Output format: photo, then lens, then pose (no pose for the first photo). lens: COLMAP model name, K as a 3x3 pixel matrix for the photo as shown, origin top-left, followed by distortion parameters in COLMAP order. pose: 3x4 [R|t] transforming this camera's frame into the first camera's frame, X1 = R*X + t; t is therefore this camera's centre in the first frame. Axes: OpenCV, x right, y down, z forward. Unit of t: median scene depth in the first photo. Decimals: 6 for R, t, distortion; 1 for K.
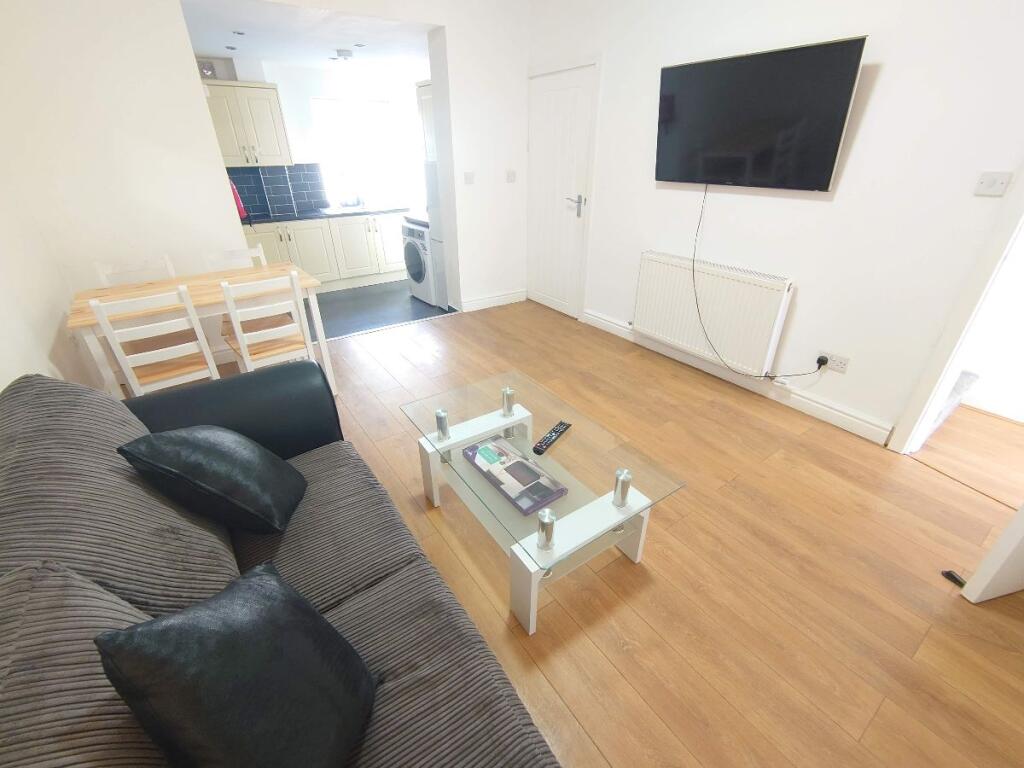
lens RADIAL K [[448.4, 0, 516.5], [0, 448.4, 381.3], [0, 0, 1]] dist [0.016683, -0.000642]
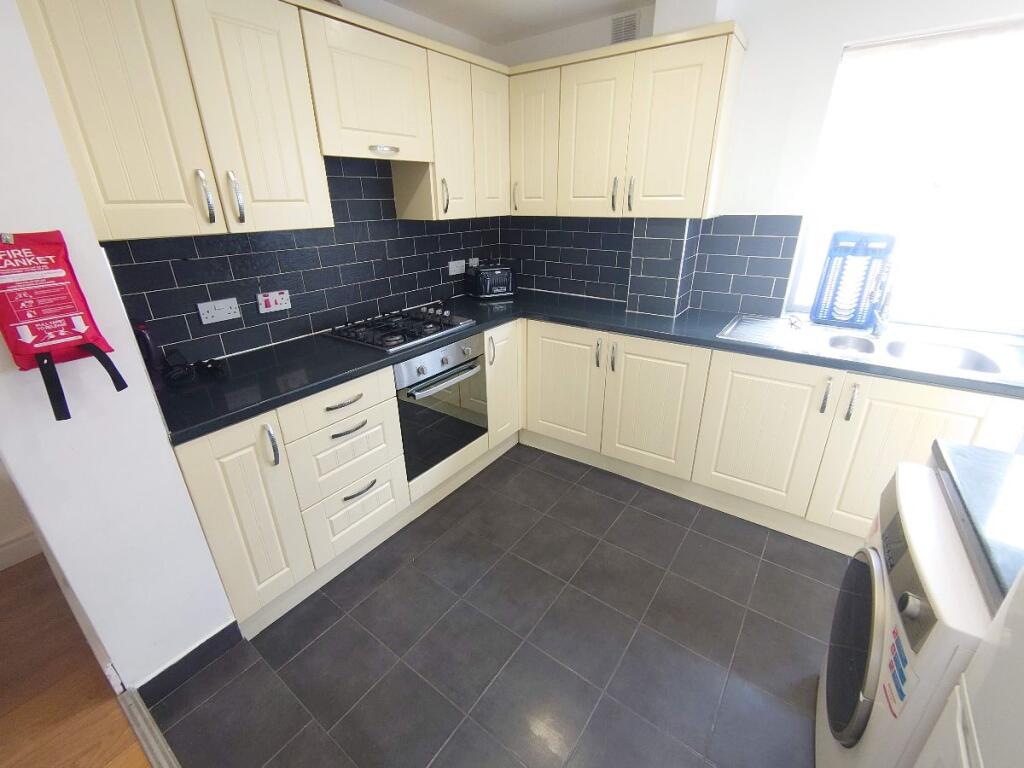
lens RADIAL K [[448.4, 0, 516.5], [0, 448.4, 381.3], [0, 0, 1]] dist [0.016683, -0.000642]
pose [[0.358276, 0.359658, -0.861559, -0.140264], [-0.437427, 0.879929, 0.185425, -0.347472], [0.824801, 0.310436, 0.472582, 0.708376]]
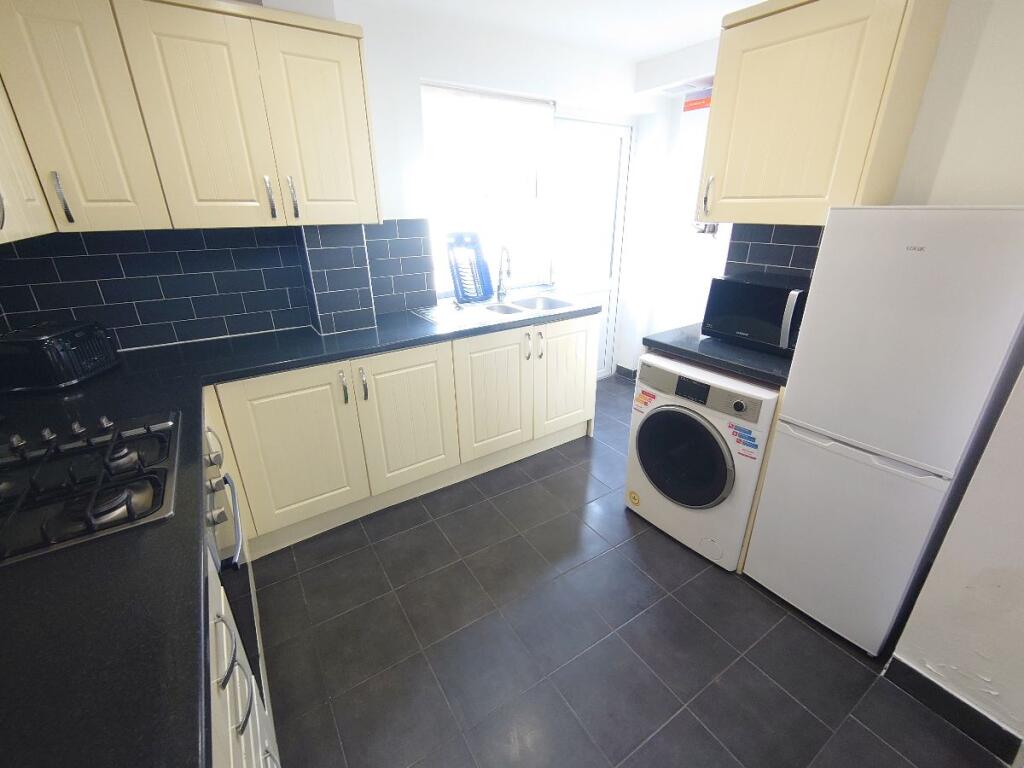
lens RADIAL K [[448.4, 0, 516.5], [0, 448.4, 381.3], [0, 0, 1]] dist [0.016683, -0.000642]
pose [[0.999994, 0.000965, -0.003377, -0.367967], [-0.001333, 0.993833, -0.110881, -0.287289], [0.003250, 0.110885, 0.993828, 0.604566]]
